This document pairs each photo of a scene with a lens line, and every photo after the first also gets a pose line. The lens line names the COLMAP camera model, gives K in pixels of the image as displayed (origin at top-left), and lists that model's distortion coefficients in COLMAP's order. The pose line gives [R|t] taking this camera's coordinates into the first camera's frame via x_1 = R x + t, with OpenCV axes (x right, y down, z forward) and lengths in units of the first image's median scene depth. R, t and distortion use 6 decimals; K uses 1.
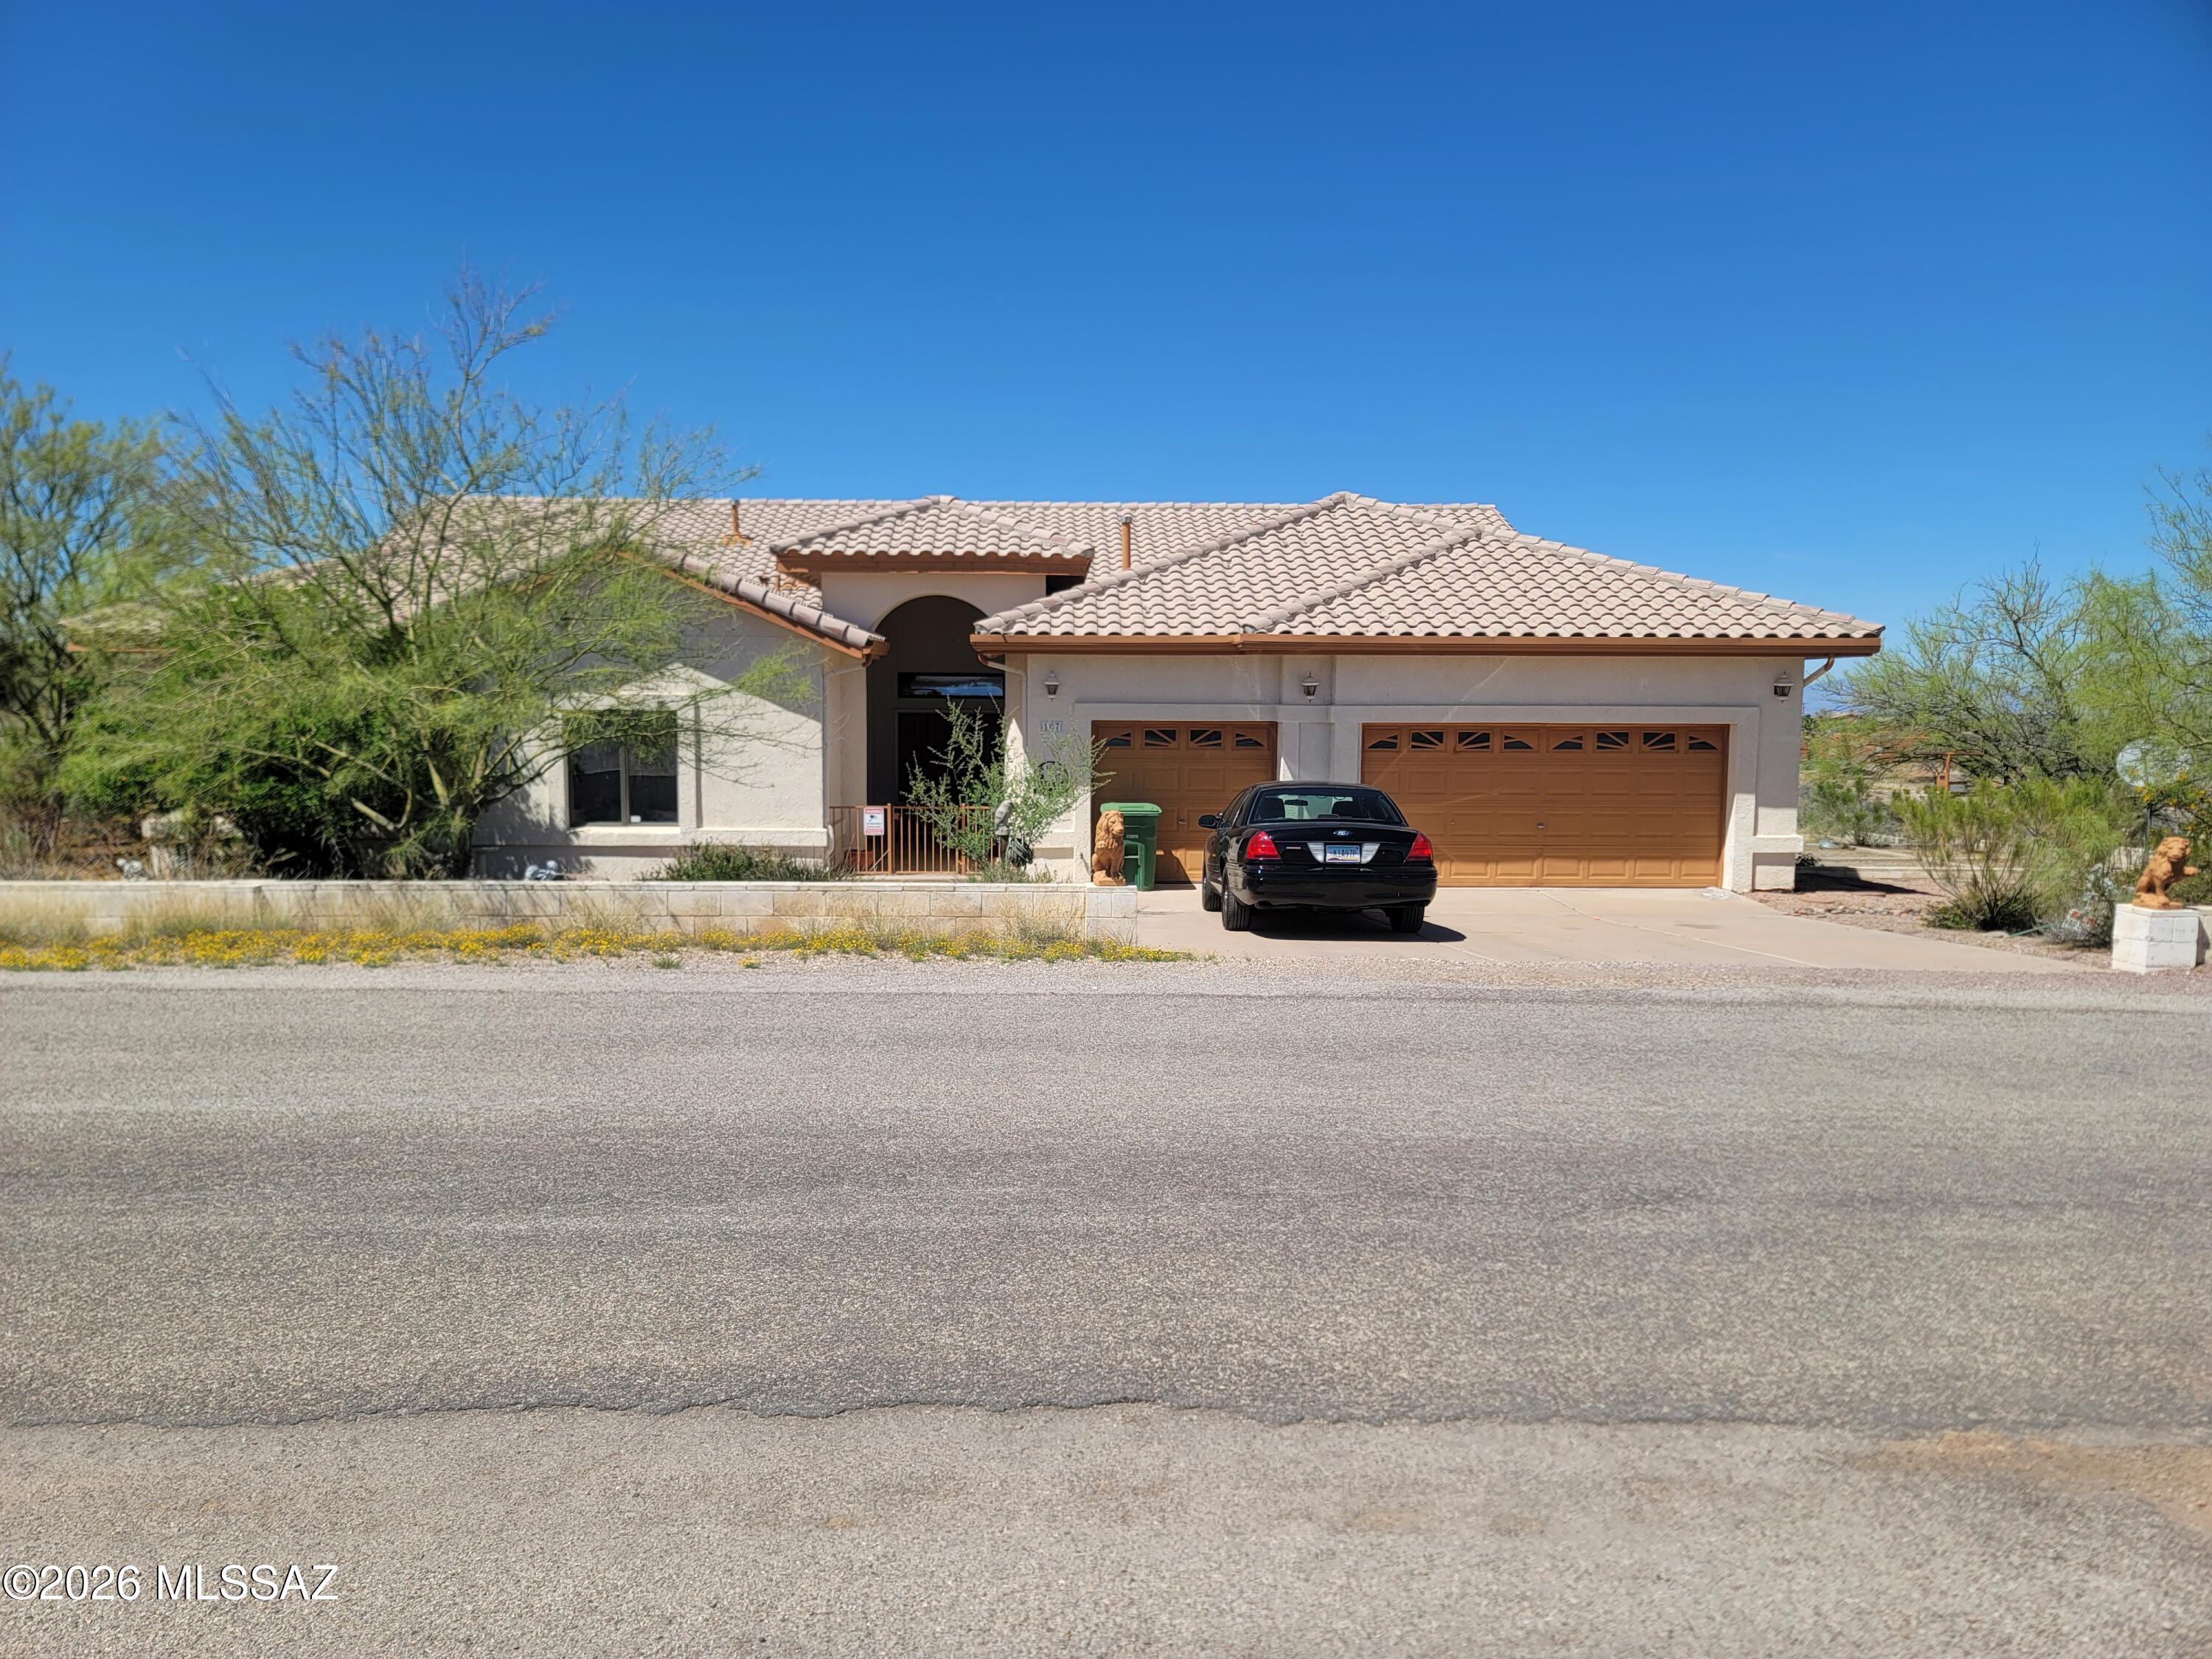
lens RADIAL K [[1624.2, 0, 1106.0], [0, 1624.2, 829.5], [0, 0, 1]] dist [0.118490, -0.121207]
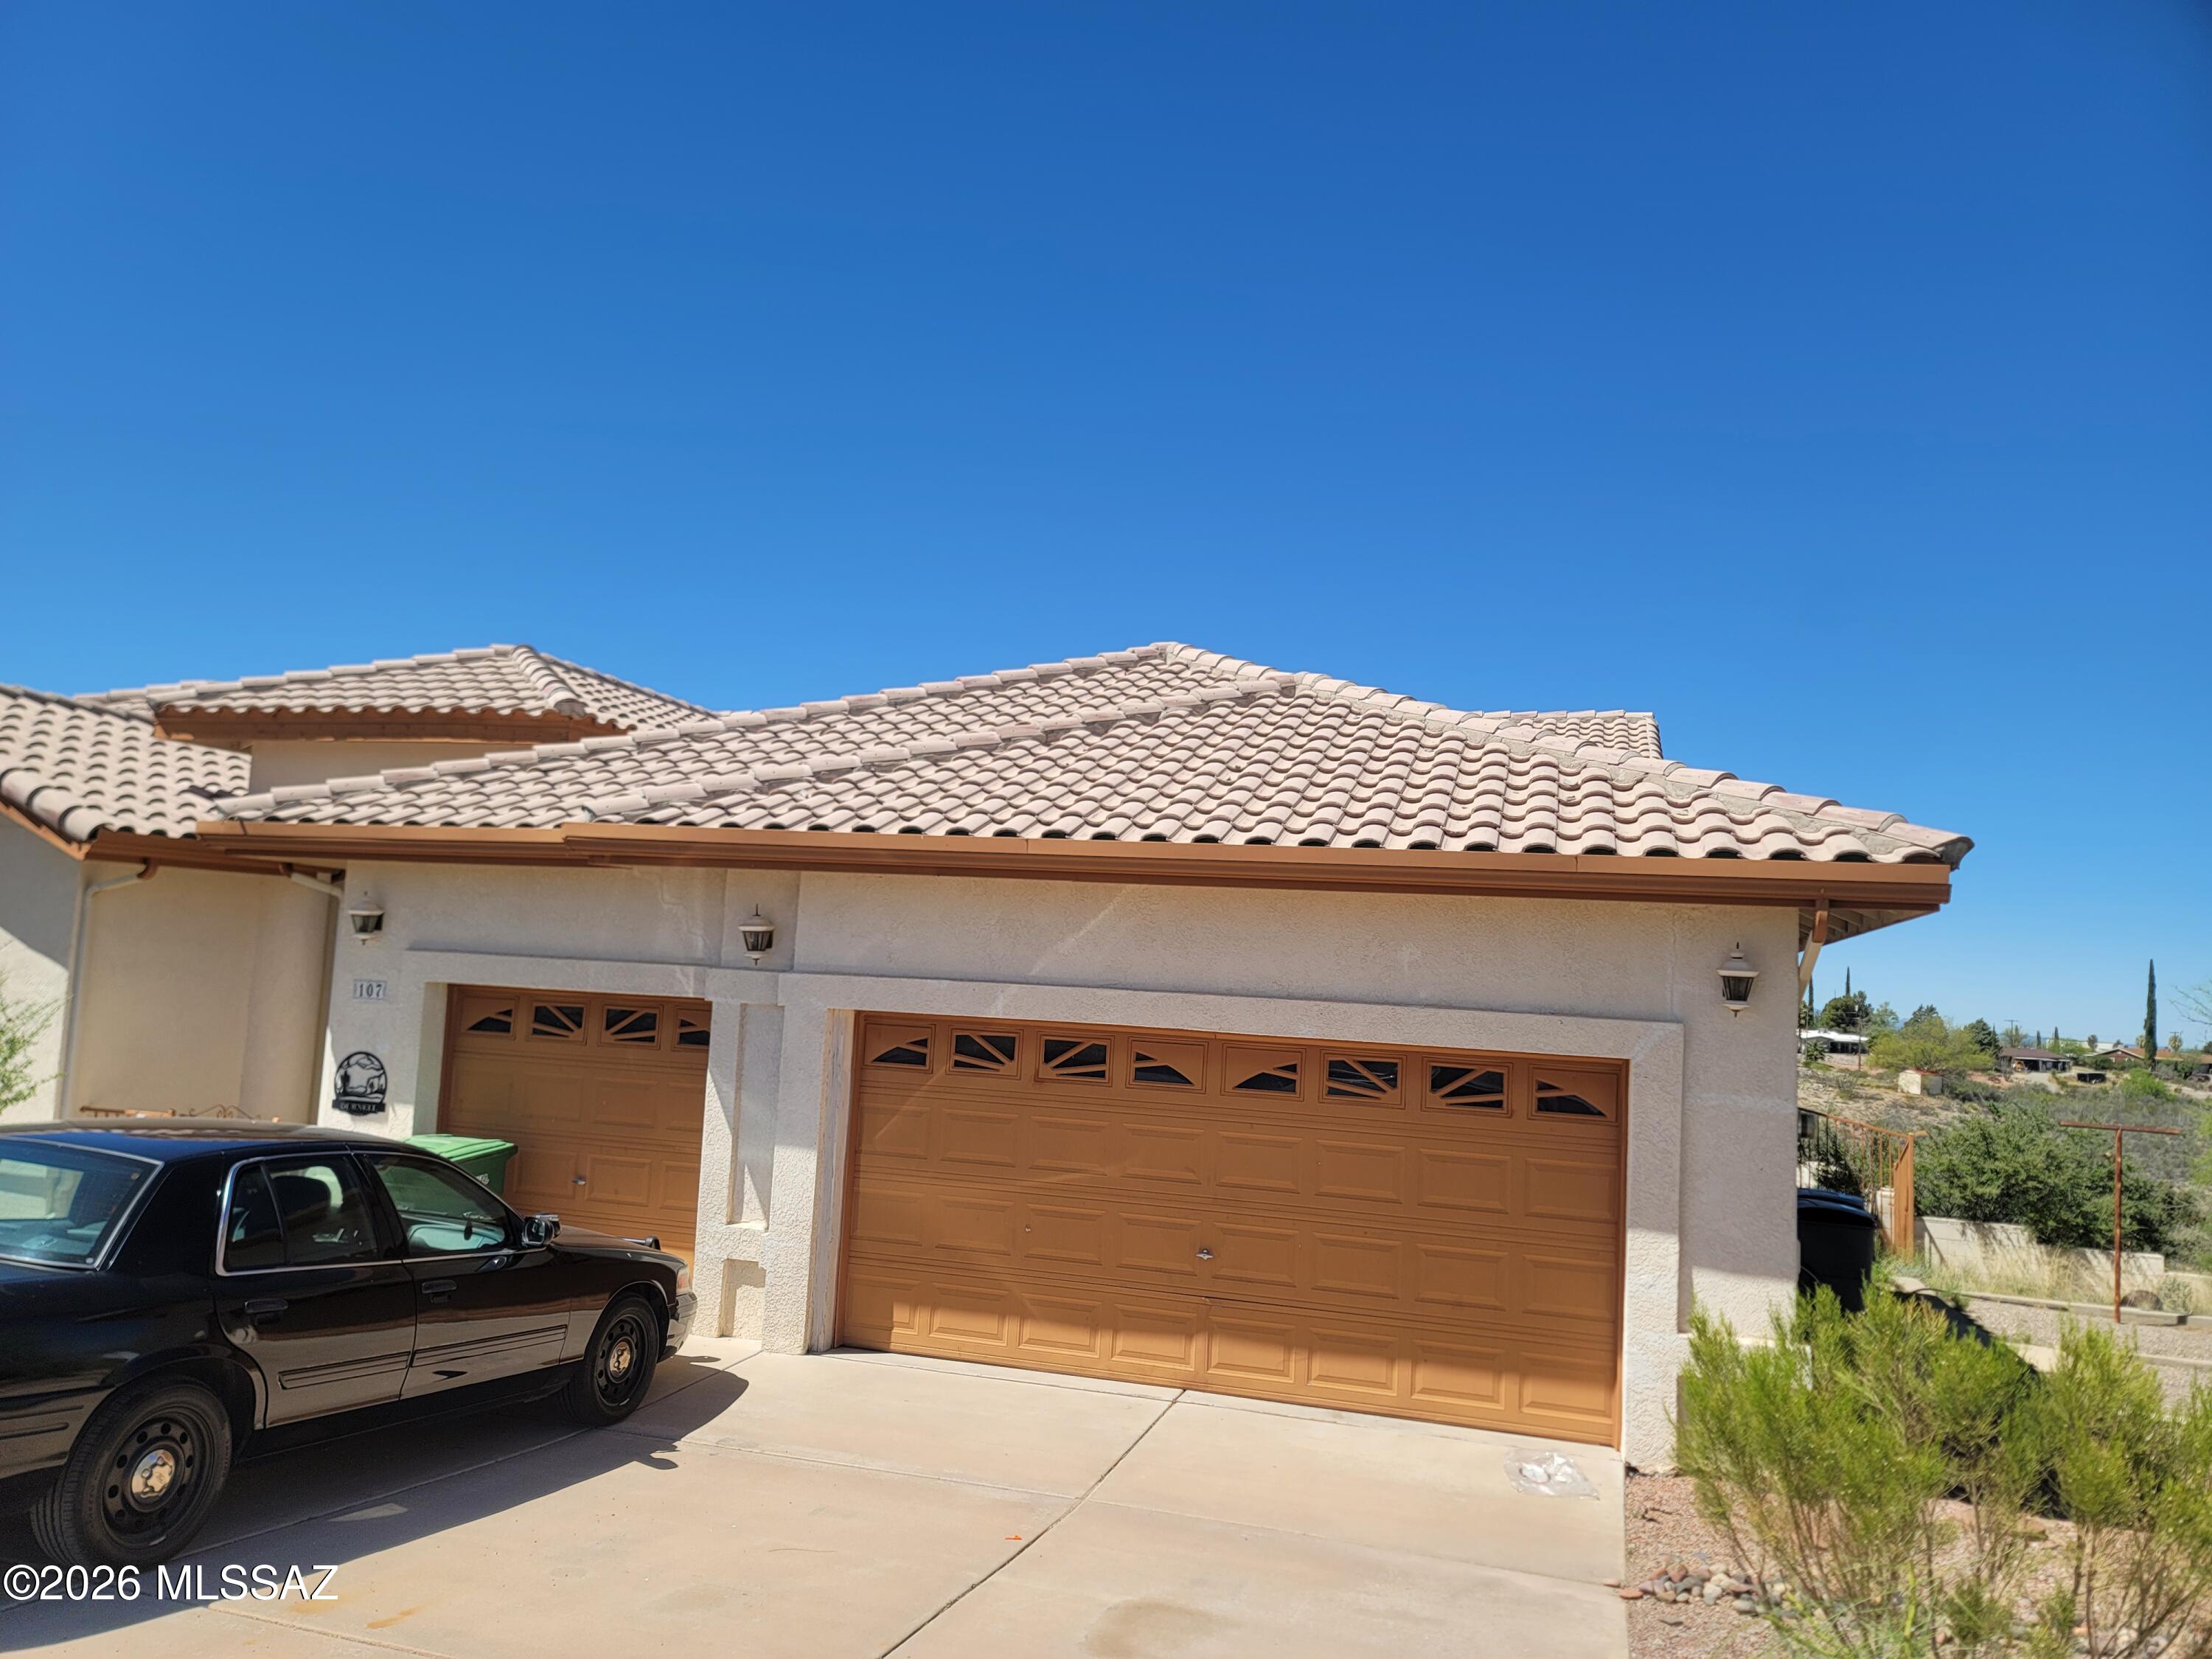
lens RADIAL K [[1596.7, 0, 1106.0], [0, 1596.7, 829.5], [0, 0, 1]] dist [0.133312, -0.131573]
pose [[0.950032, 0.015856, -0.311748, 0.380170], [-0.074394, 0.981433, -0.176792, -0.038042], [0.303157, 0.191151, 0.933572, 0.548509]]
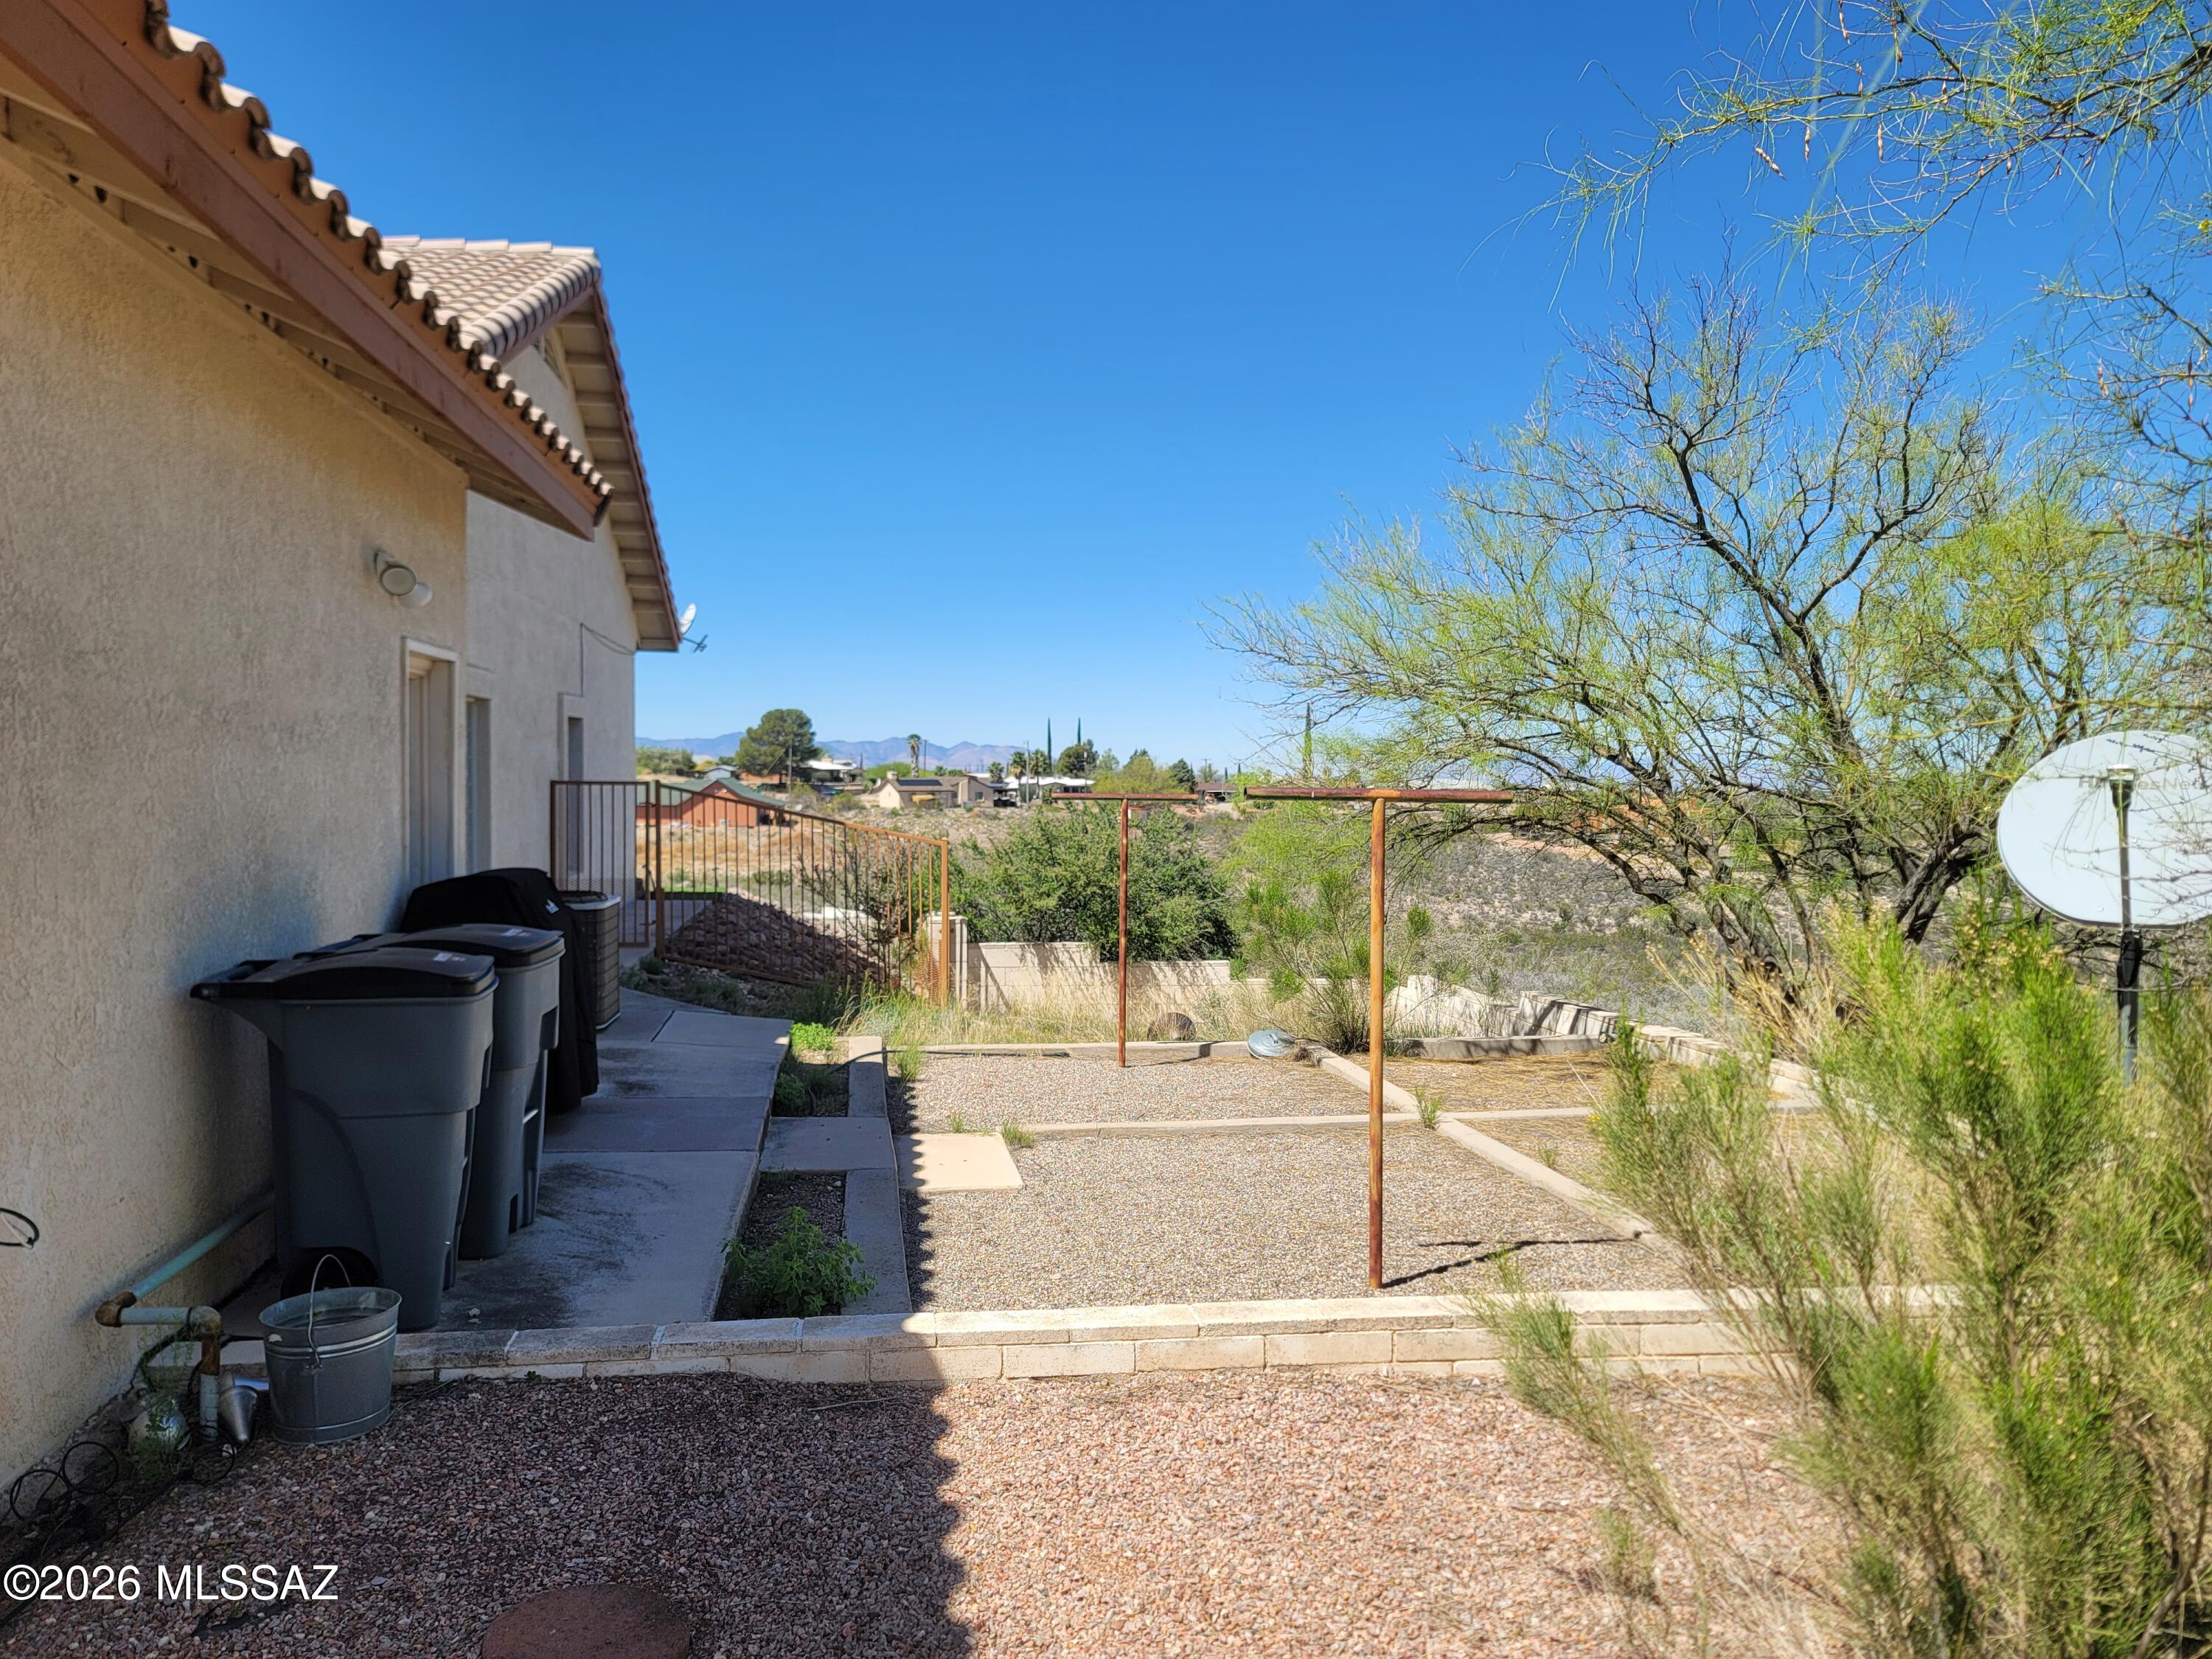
lens RADIAL K [[1624.2, 0, 1106.0], [0, 1624.2, 829.5], [0, 0, 1]] dist [0.118490, -0.121207]
pose [[0.992442, -0.002141, 0.122700, 0.382667], [0.008277, 0.998739, -0.049526, -0.037998], [-0.122439, 0.050168, 0.991207, 0.555015]]
